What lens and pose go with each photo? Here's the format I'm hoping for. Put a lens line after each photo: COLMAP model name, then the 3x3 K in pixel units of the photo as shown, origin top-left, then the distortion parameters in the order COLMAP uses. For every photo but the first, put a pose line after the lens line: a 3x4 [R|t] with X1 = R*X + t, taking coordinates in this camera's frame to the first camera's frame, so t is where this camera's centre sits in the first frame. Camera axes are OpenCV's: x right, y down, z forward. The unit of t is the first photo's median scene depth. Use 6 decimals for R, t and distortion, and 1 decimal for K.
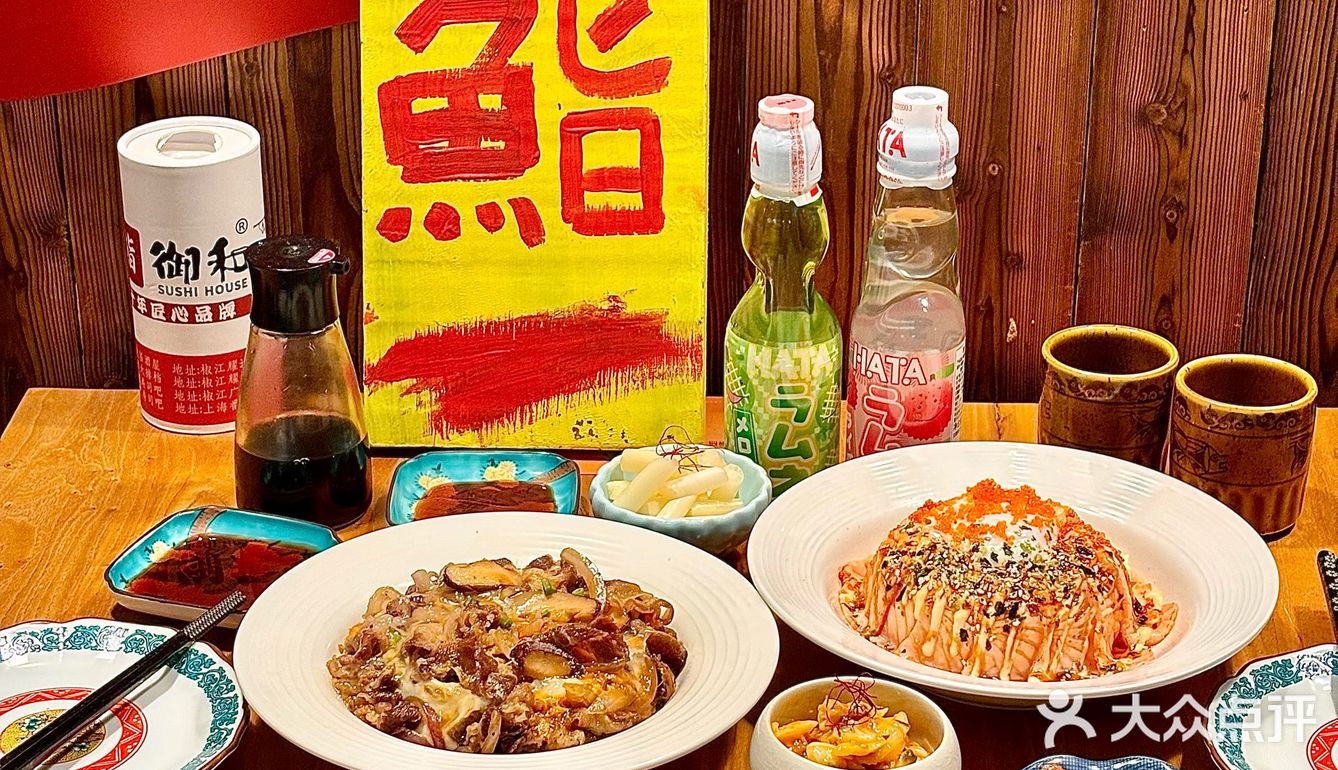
lens RADIAL K [[2696.8, 0, 669.0], [0, 2696.8, 385.0], [0, 0, 1]] dist [0.287535, -1.244204]
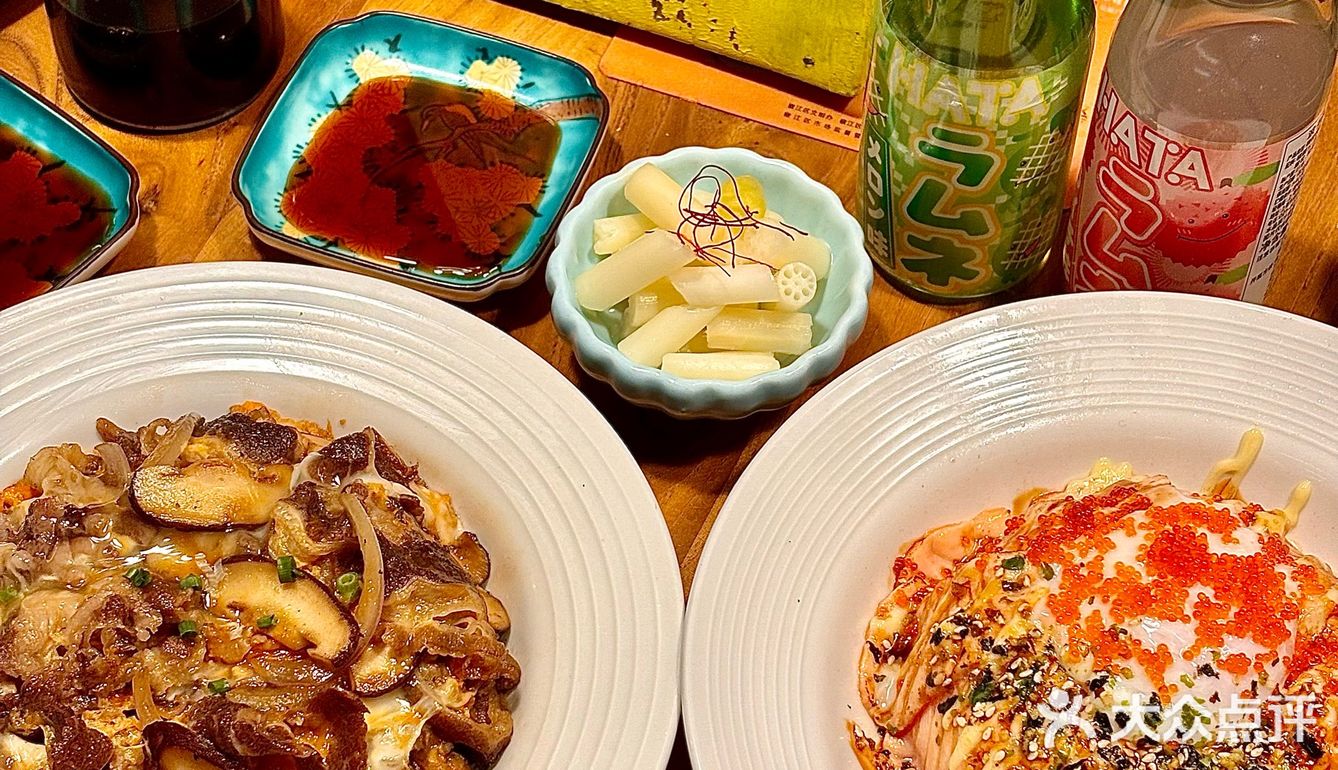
lens RADIAL K [[2696.8, 0, 669.0], [0, 2696.8, 385.0], [0, 0, 1]] dist [0.287535, -1.244204]
pose [[0.937368, 0.280772, -0.206175, 0.118640], [-0.143624, 0.850745, 0.505574, -0.223906], [0.317353, -0.444298, 0.837787, 0.522700]]
